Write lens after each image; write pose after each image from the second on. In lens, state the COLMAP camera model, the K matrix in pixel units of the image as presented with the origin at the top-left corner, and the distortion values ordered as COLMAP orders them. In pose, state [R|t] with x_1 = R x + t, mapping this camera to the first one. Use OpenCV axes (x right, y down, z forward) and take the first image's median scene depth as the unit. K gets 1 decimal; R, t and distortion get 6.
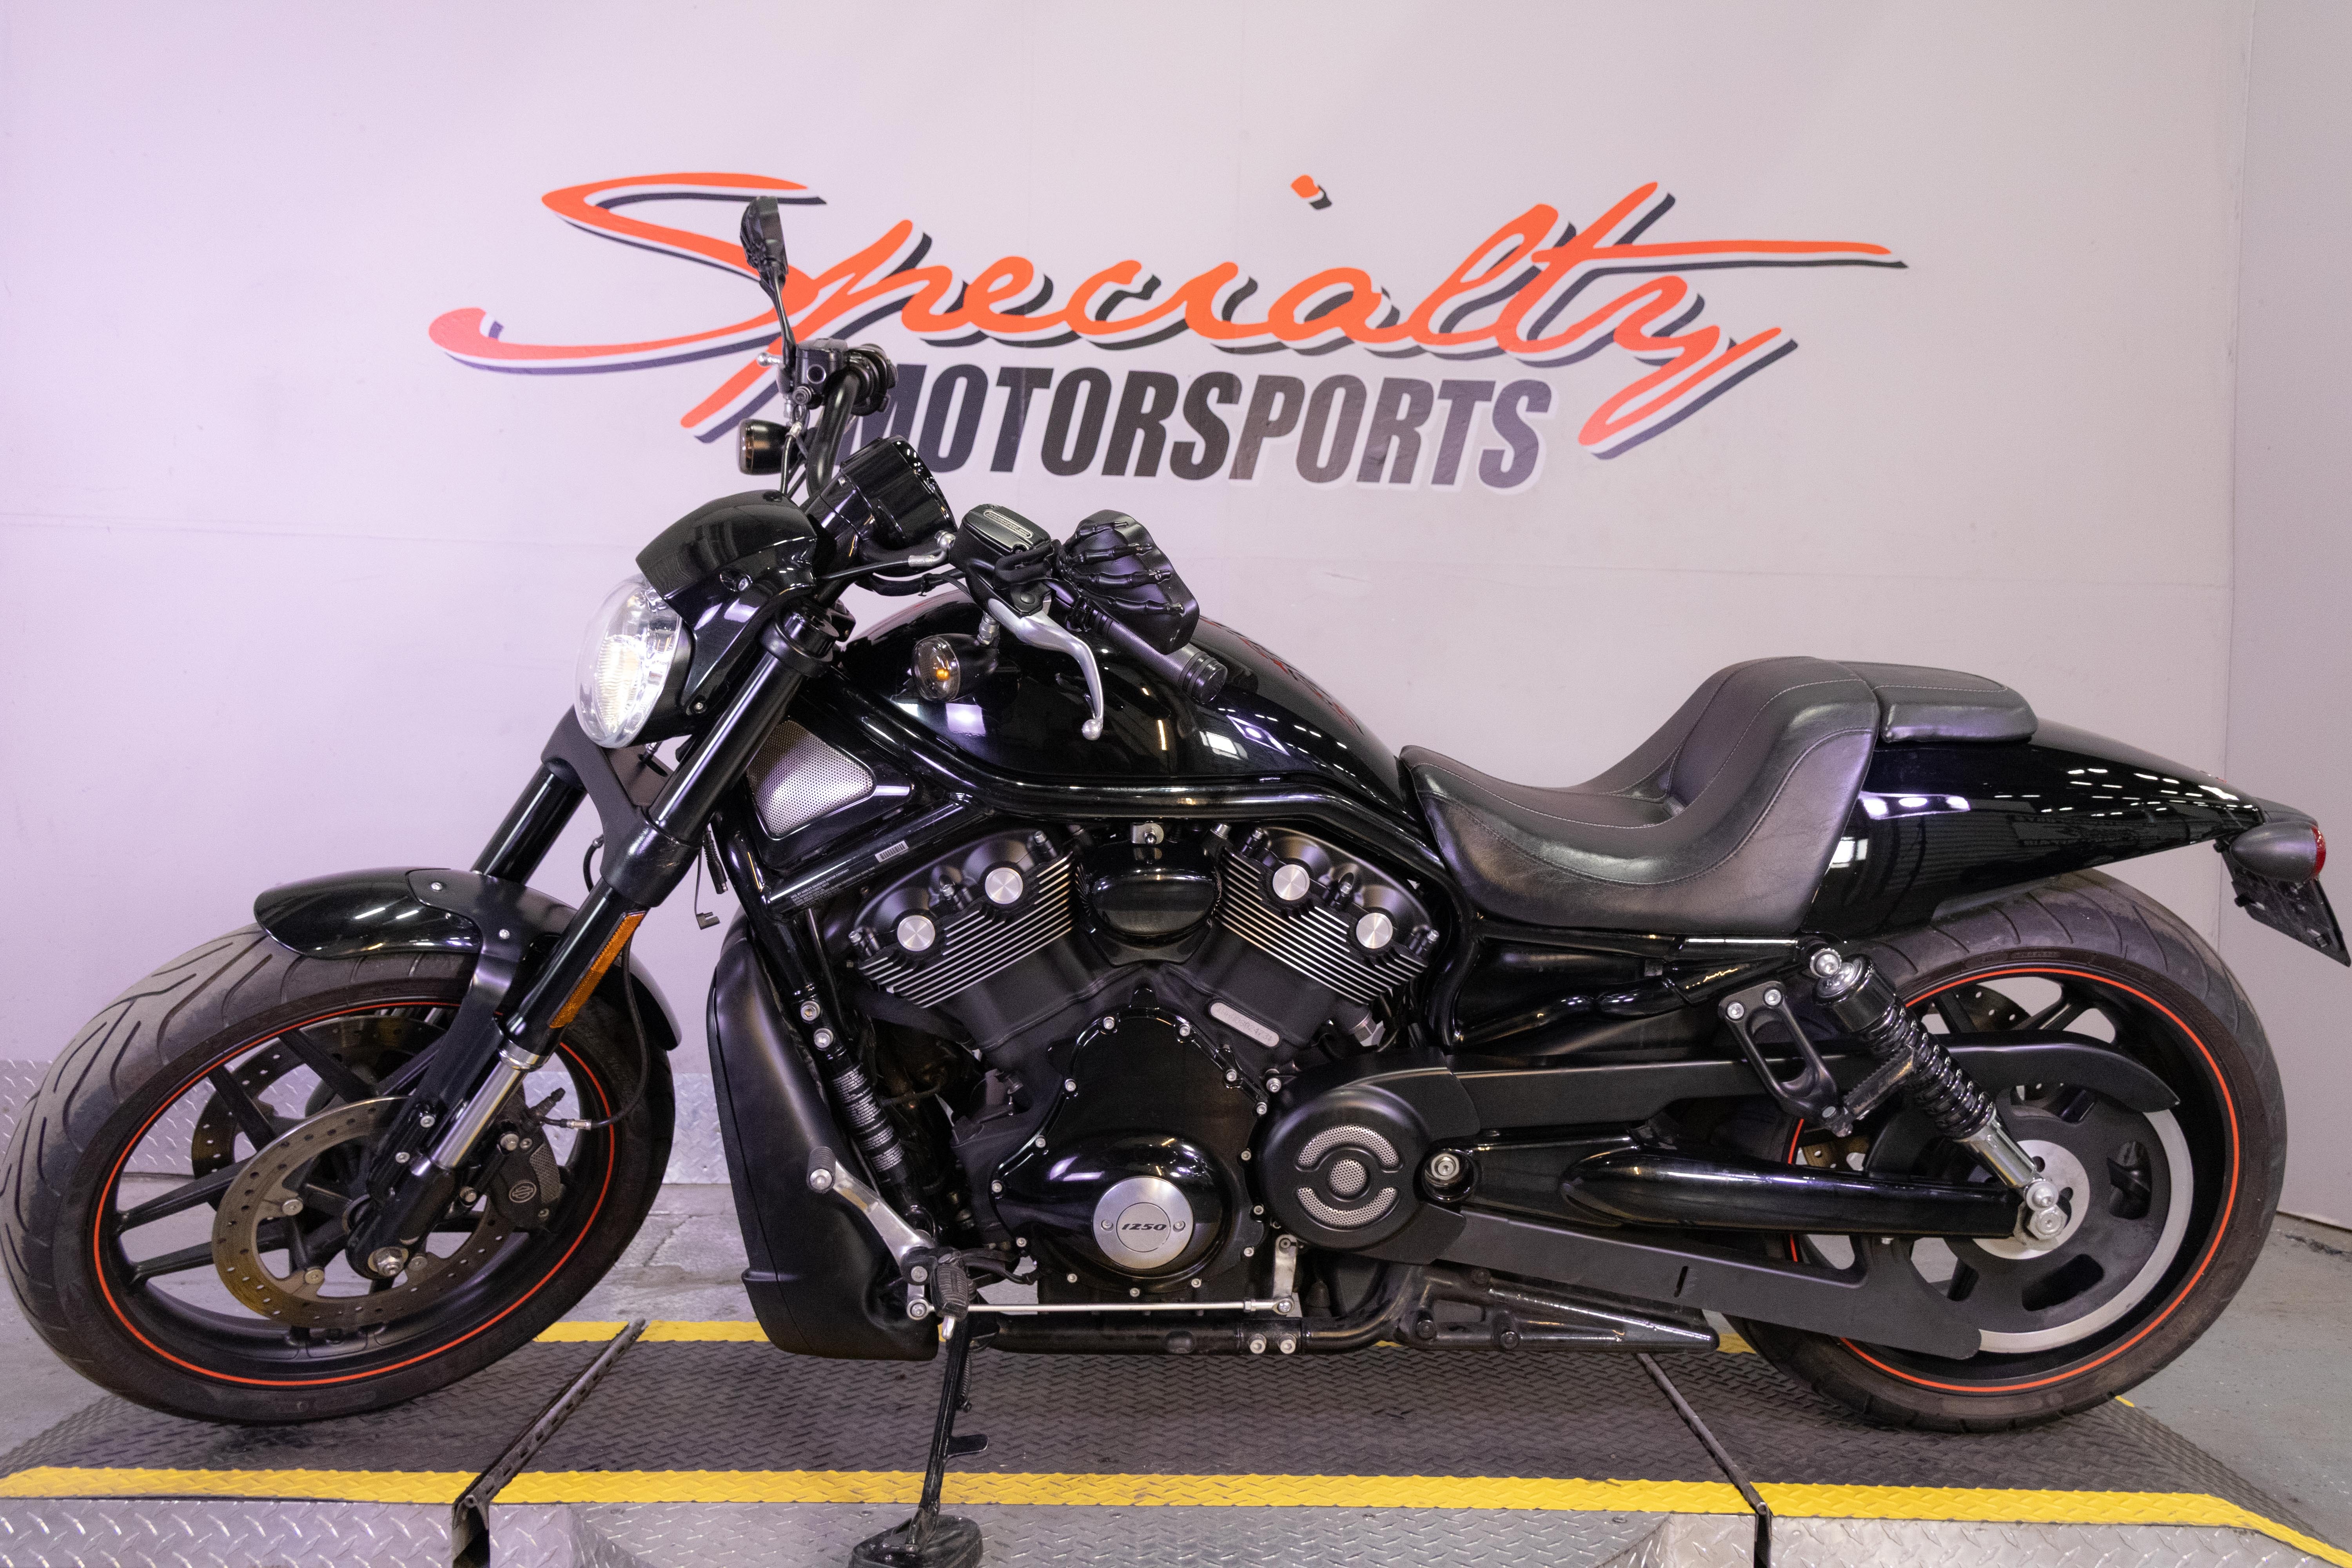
lens RADIAL K [[2031.0, 0, 1174.9], [0, 2031.0, 792.6], [0, 0, 1]] dist [0.021320, -0.013321]
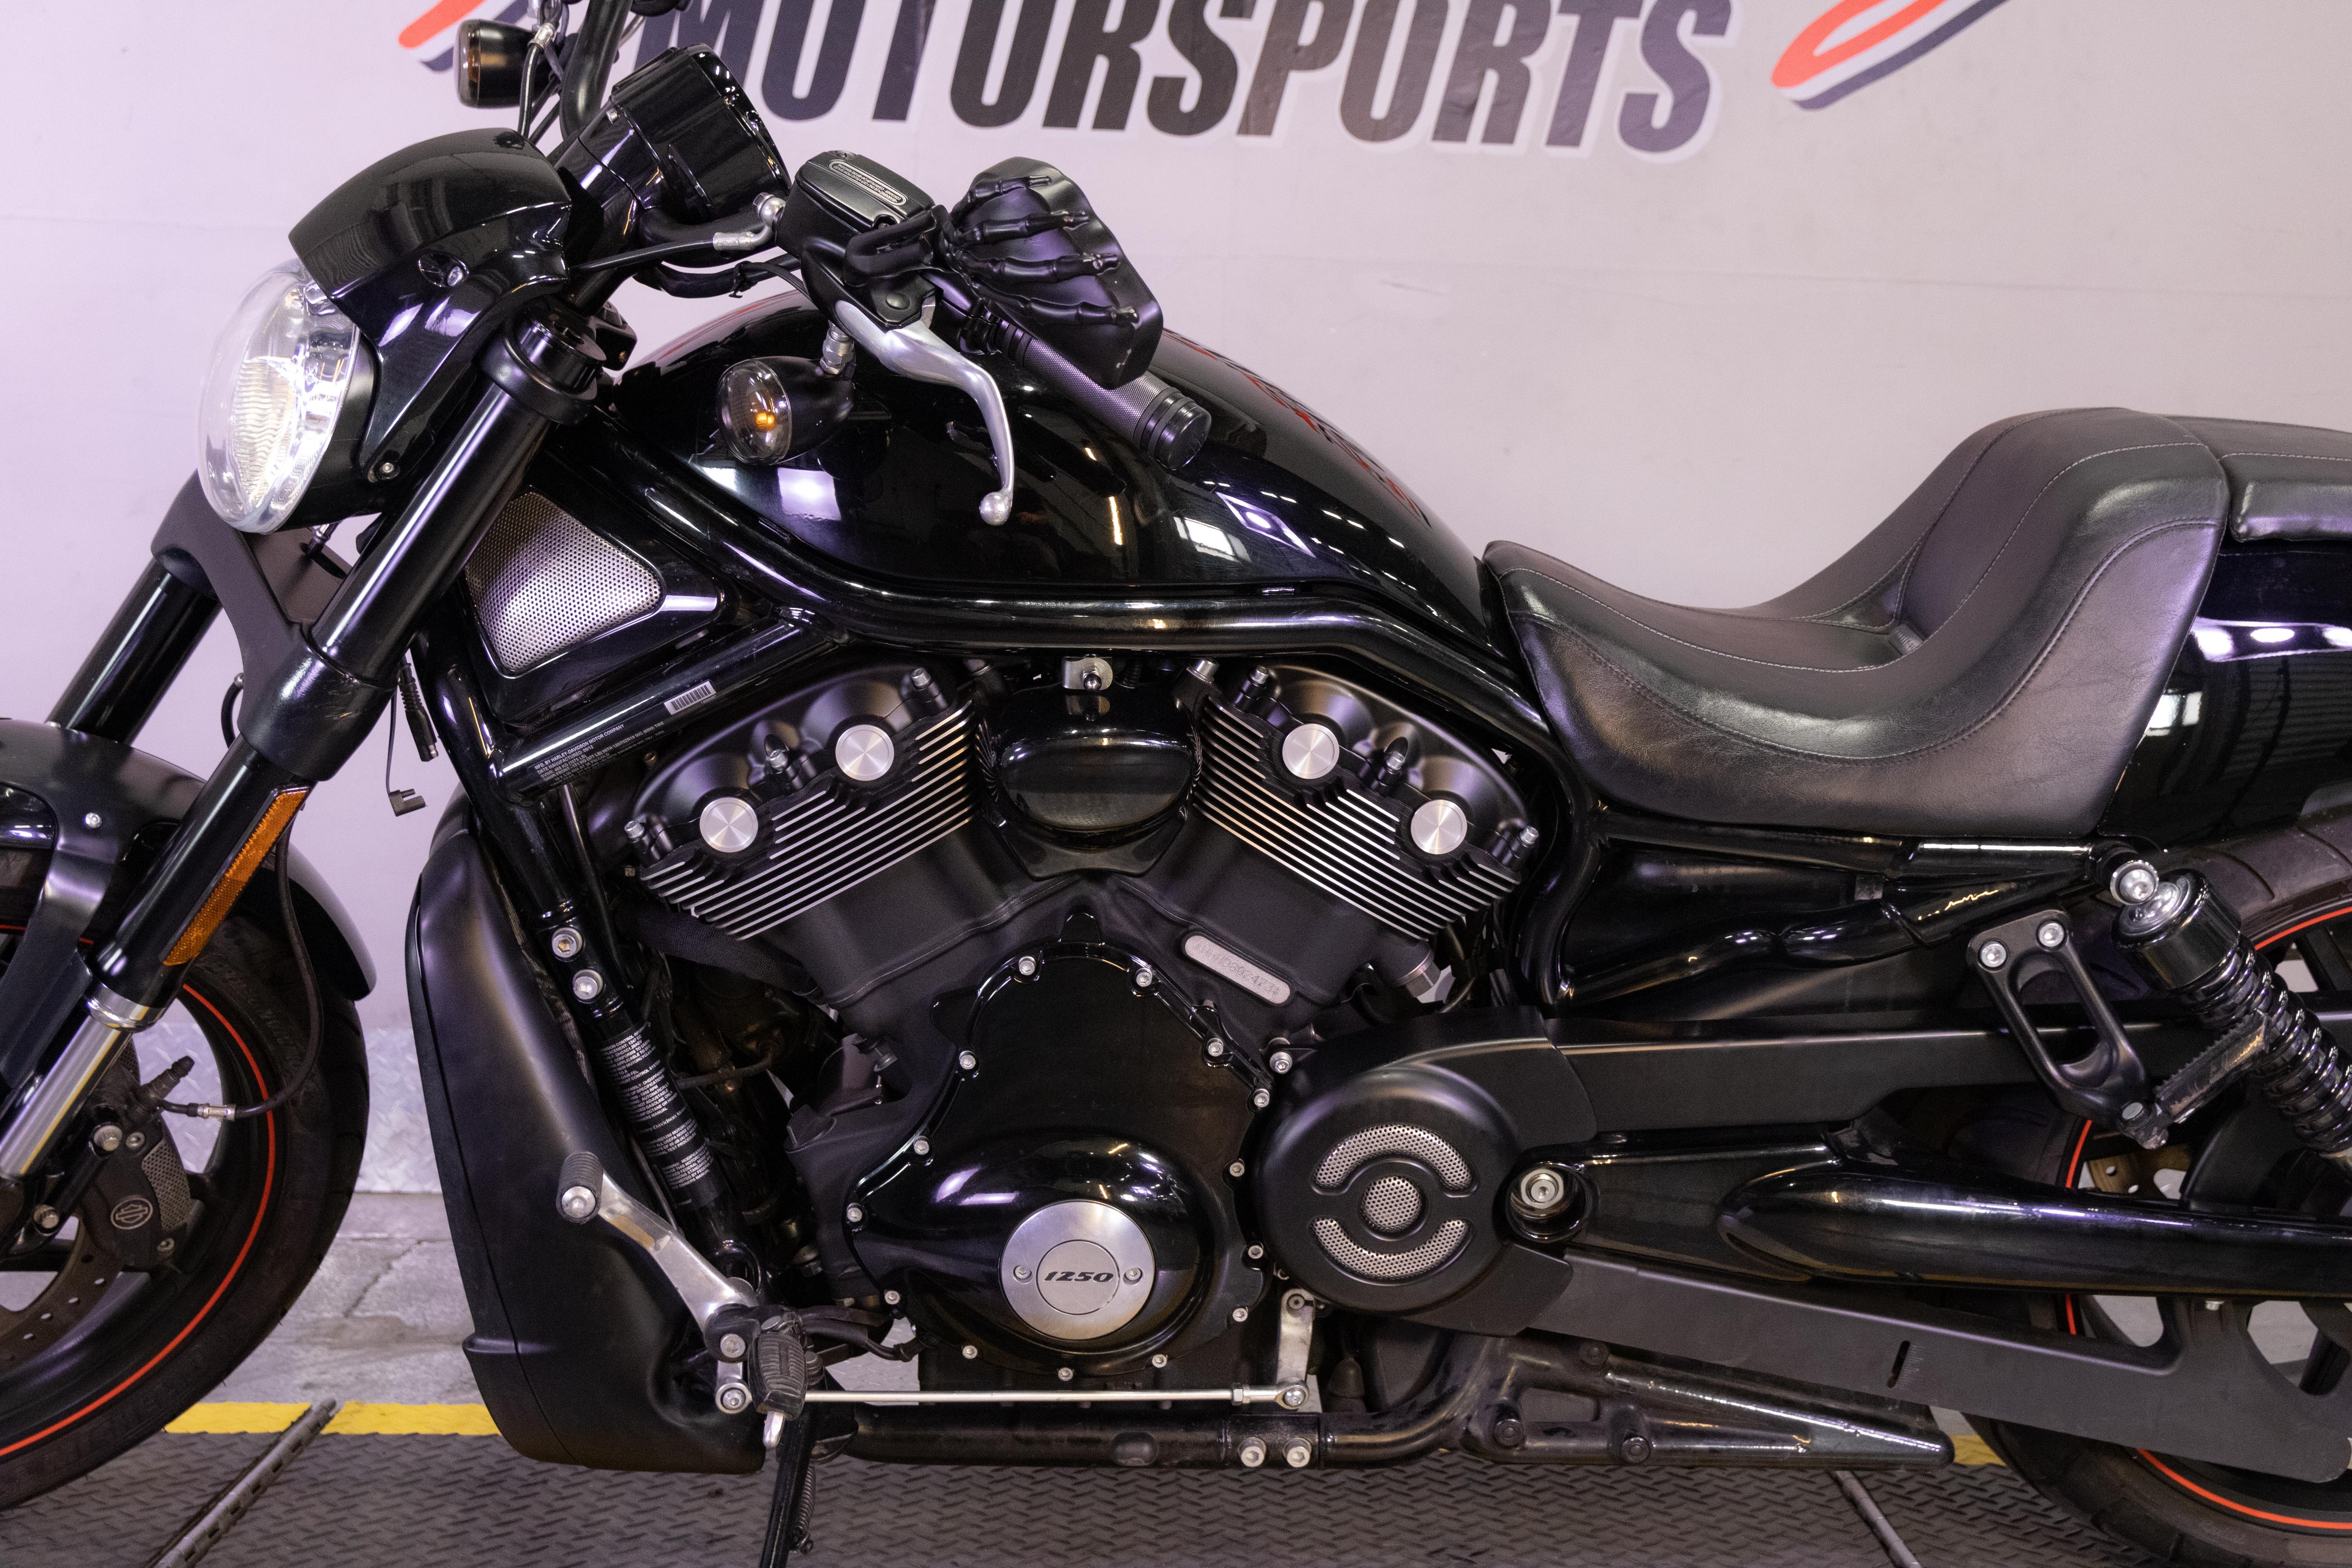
lens RADIAL K [[2980.7, 0, 1167.8], [0, 2980.7, 803.9], [0, 0, 1]] dist [0.019115, -0.077859]
pose [[0.999962, 0.008725, 0.000430, 0.011362], [-0.008734, 0.998023, 0.062245, 0.002276], [0.000114, -0.062246, 0.998061, 0.052658]]
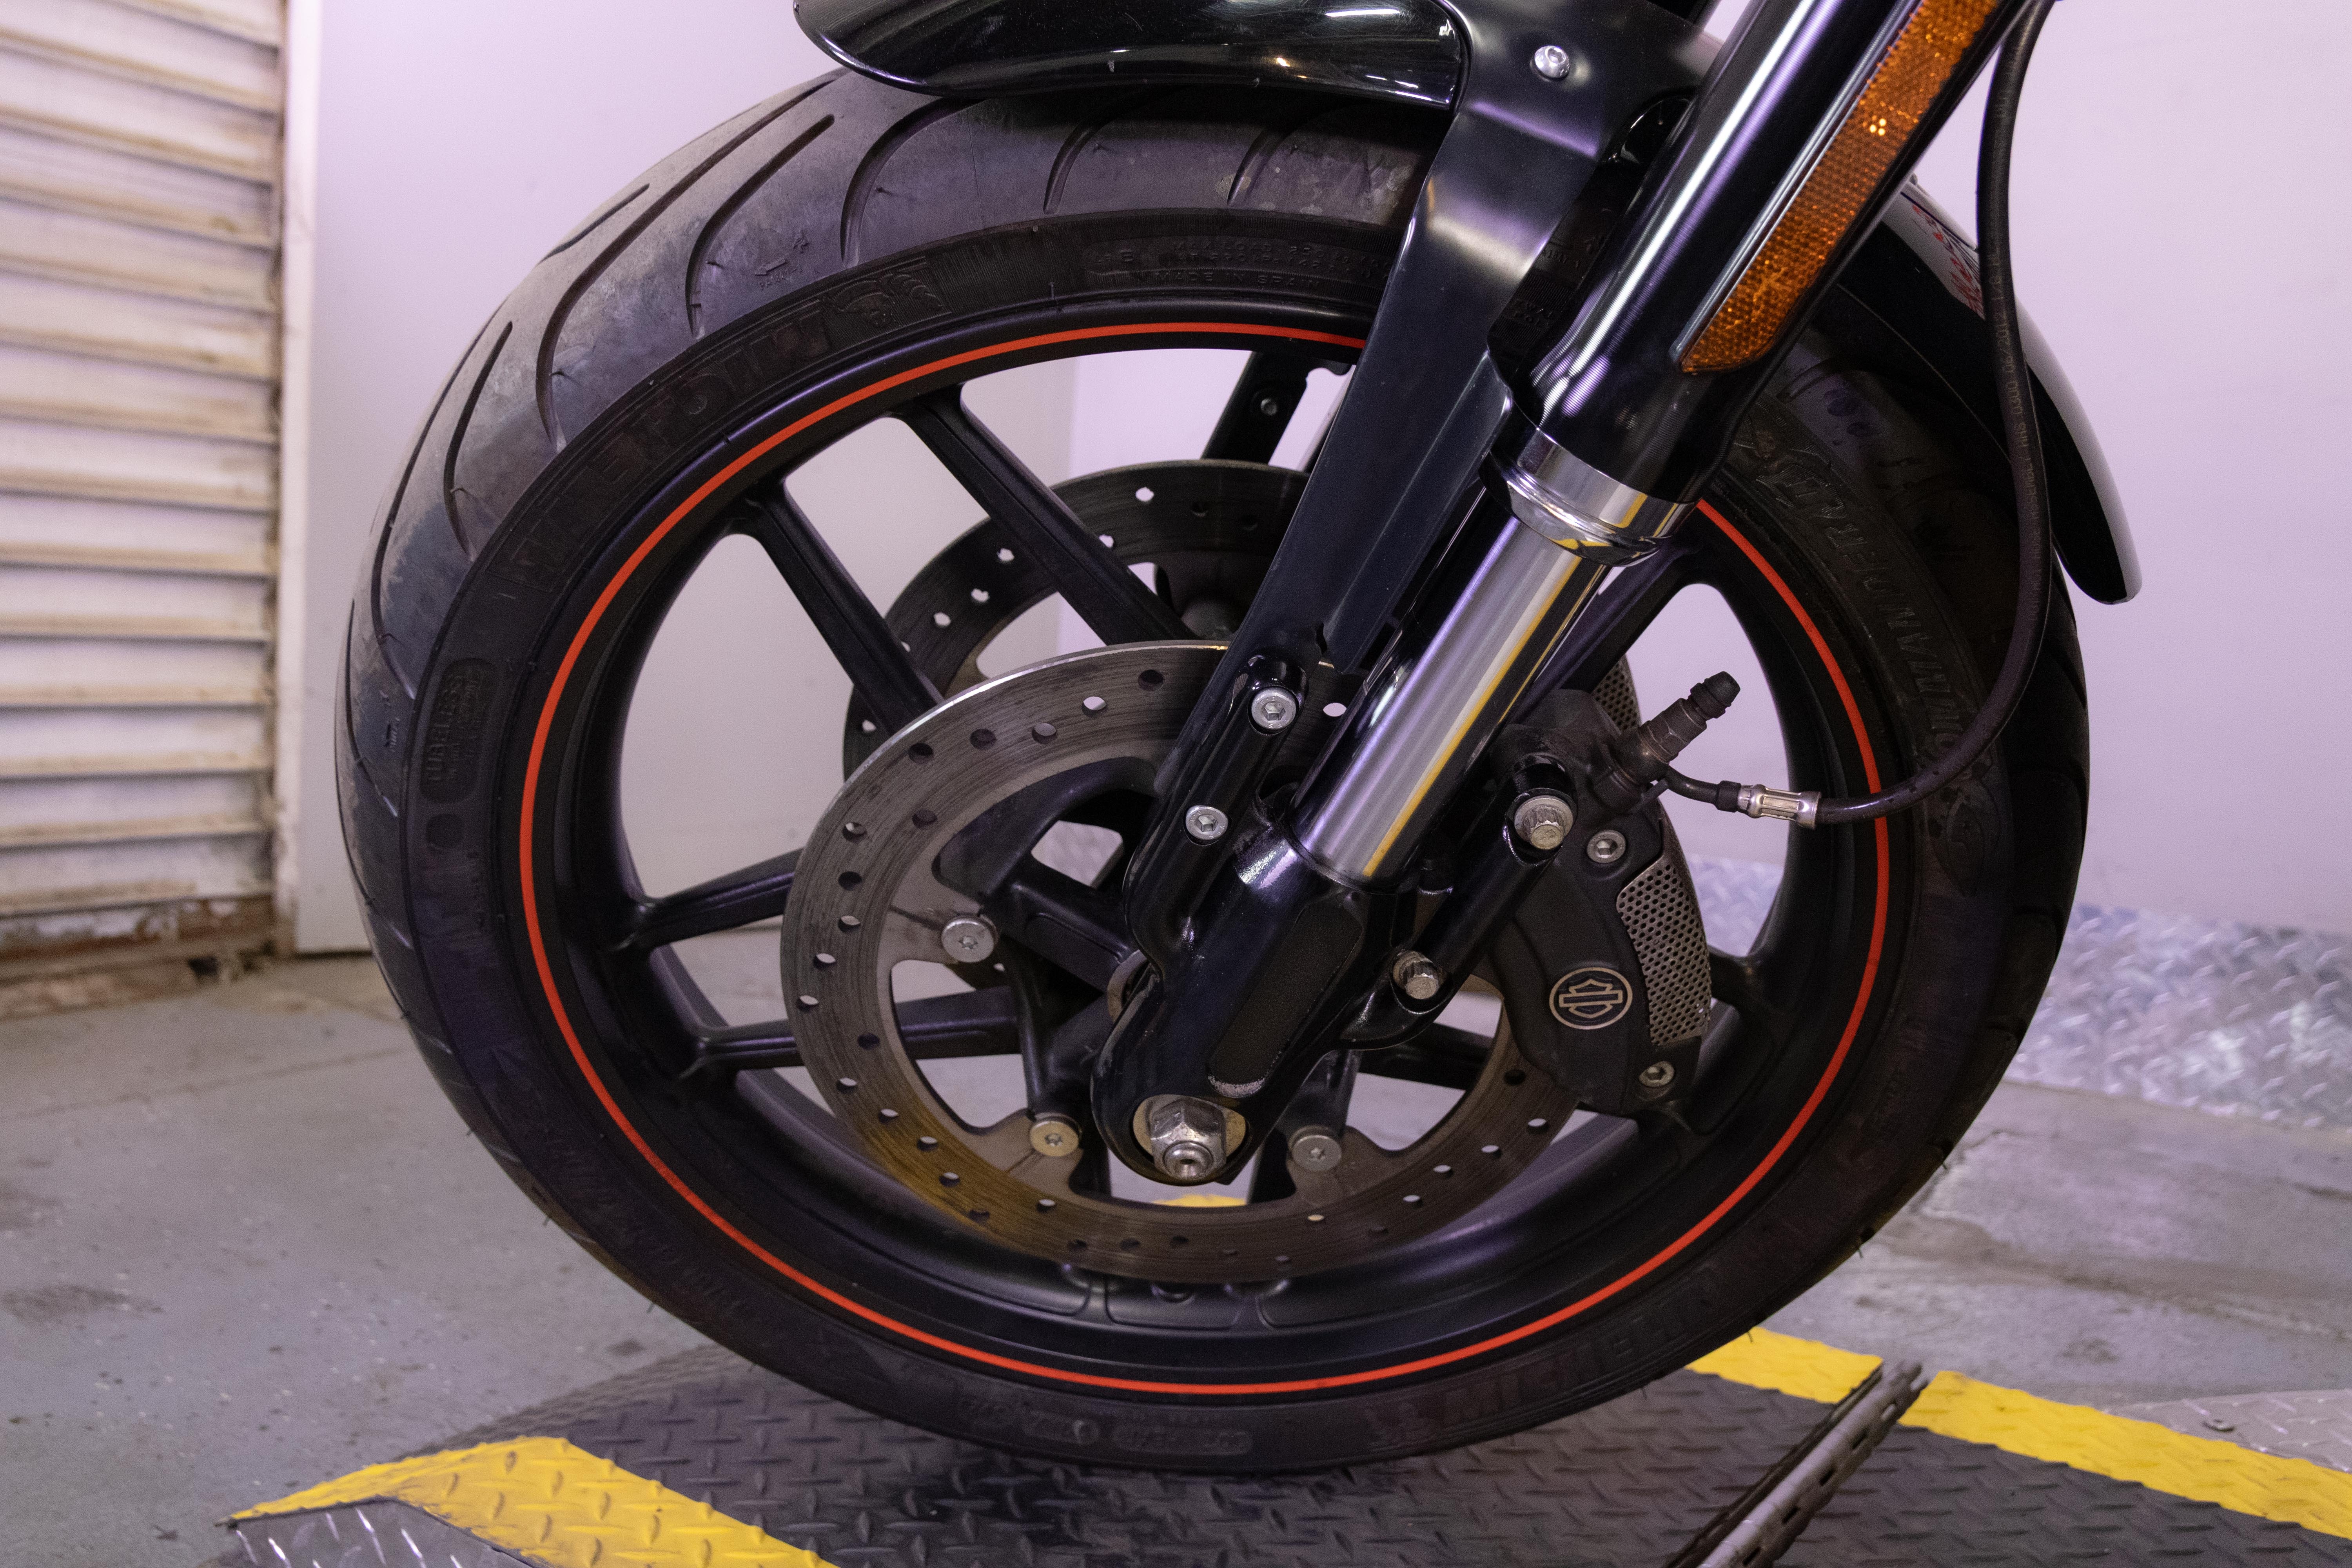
lens RADIAL K [[2031.0, 0, 1174.9], [0, 2031.0, 792.6], [0, 0, 1]] dist [0.021320, -0.013321]
pose [[0.821256, 0.083573, -0.564406, -0.200159], [-0.050165, 0.995960, 0.074479, 0.146667], [0.568350, -0.032853, 0.822131, 0.716764]]
